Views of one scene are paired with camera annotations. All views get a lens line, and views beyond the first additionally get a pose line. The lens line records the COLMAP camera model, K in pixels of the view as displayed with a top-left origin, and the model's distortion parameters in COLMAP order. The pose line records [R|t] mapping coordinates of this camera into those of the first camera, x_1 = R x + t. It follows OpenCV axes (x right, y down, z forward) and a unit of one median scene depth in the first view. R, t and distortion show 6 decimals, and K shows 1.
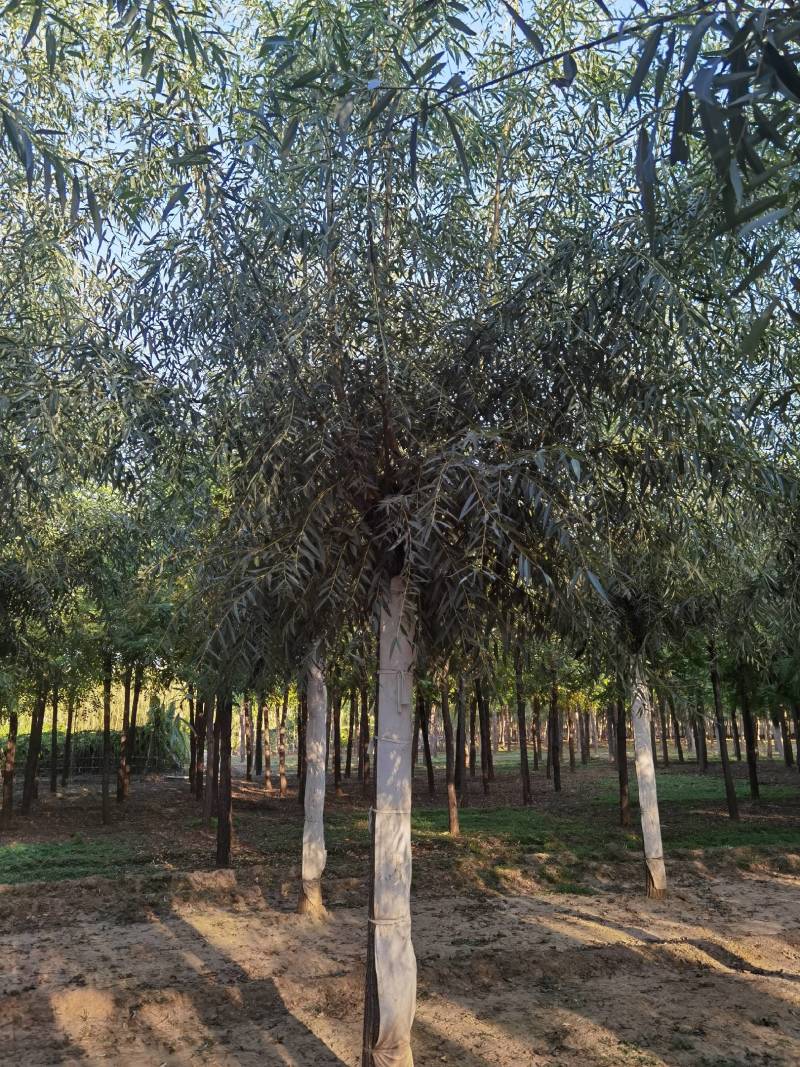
lens RADIAL K [[830.3, 0, 400.0], [0, 830.3, 533.5], [0, 0, 1]] dist [0.063560, -0.080333]
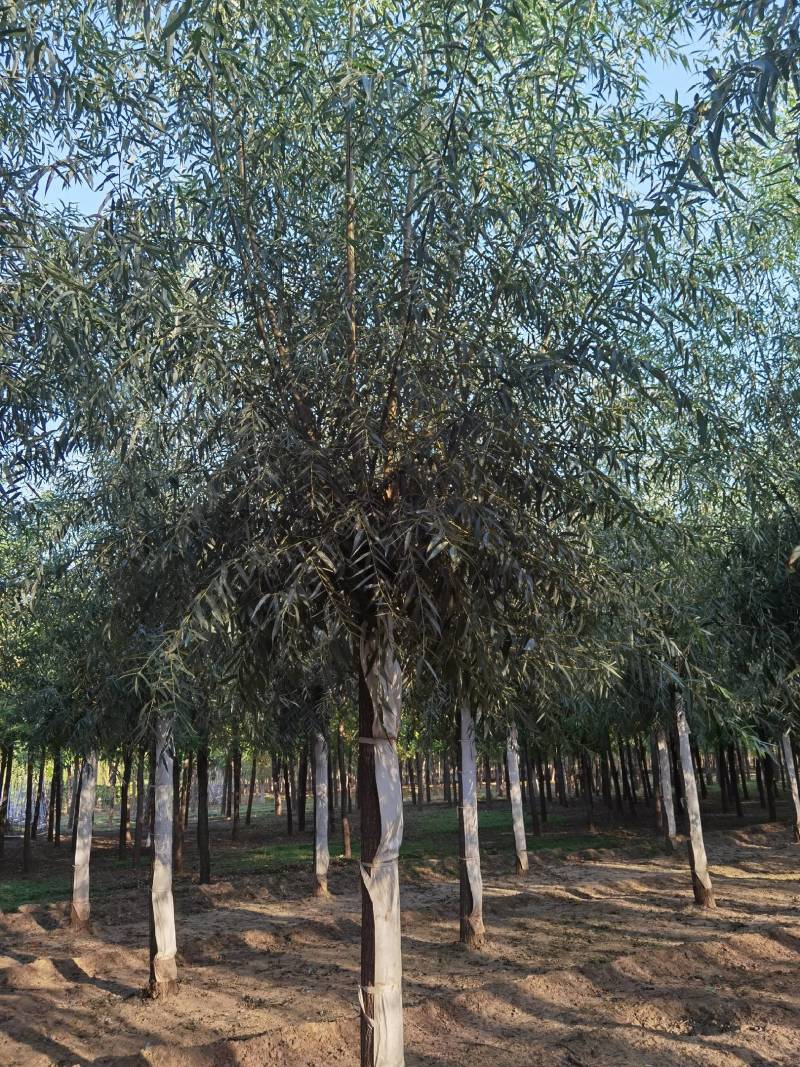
lens RADIAL K [[830.3, 0, 400.0], [0, 830.3, 533.5], [0, 0, 1]] dist [0.063560, -0.080333]
pose [[0.959750, 0.048520, 0.276632, -0.362668], [-0.031879, 0.997419, -0.064342, -0.096737], [-0.279040, 0.052933, 0.958819, -0.459070]]
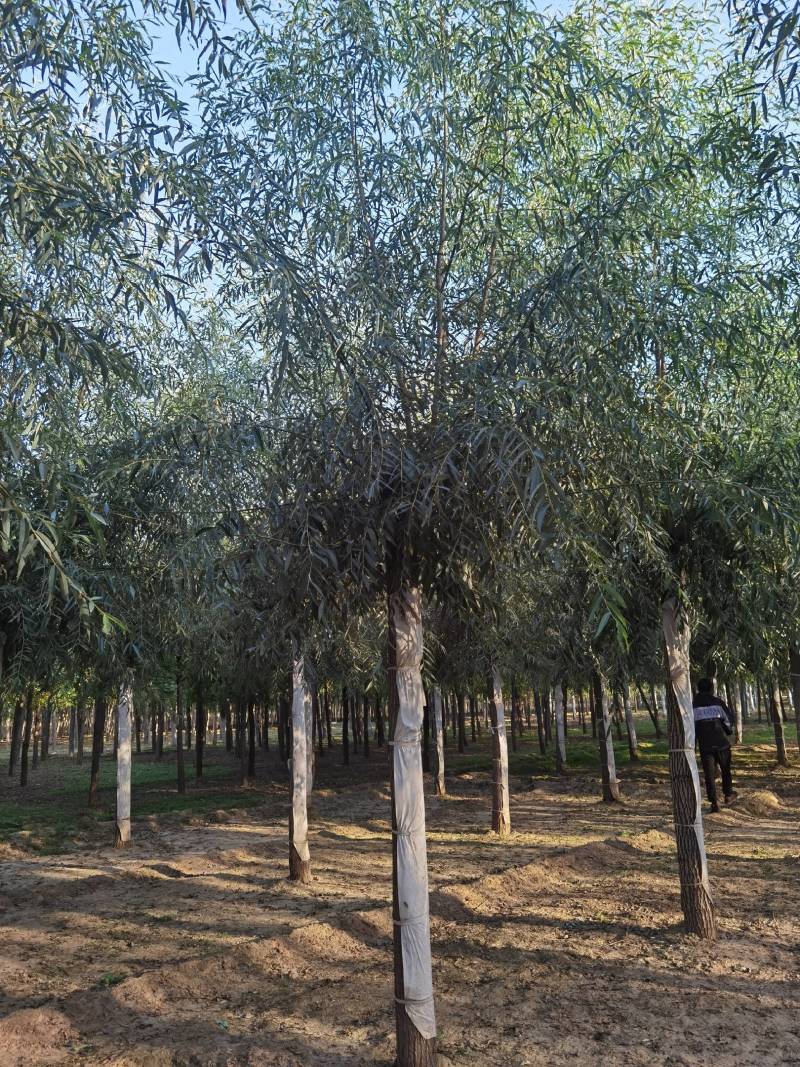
lens RADIAL K [[830.3, 0, 400.0], [0, 830.3, 533.5], [0, 0, 1]] dist [0.063560, -0.080333]
pose [[0.816605, 0.097324, 0.568933, -0.138490], [-0.100596, 0.994594, -0.025751, -0.076866], [-0.568363, -0.036204, 0.821981, -0.328680]]
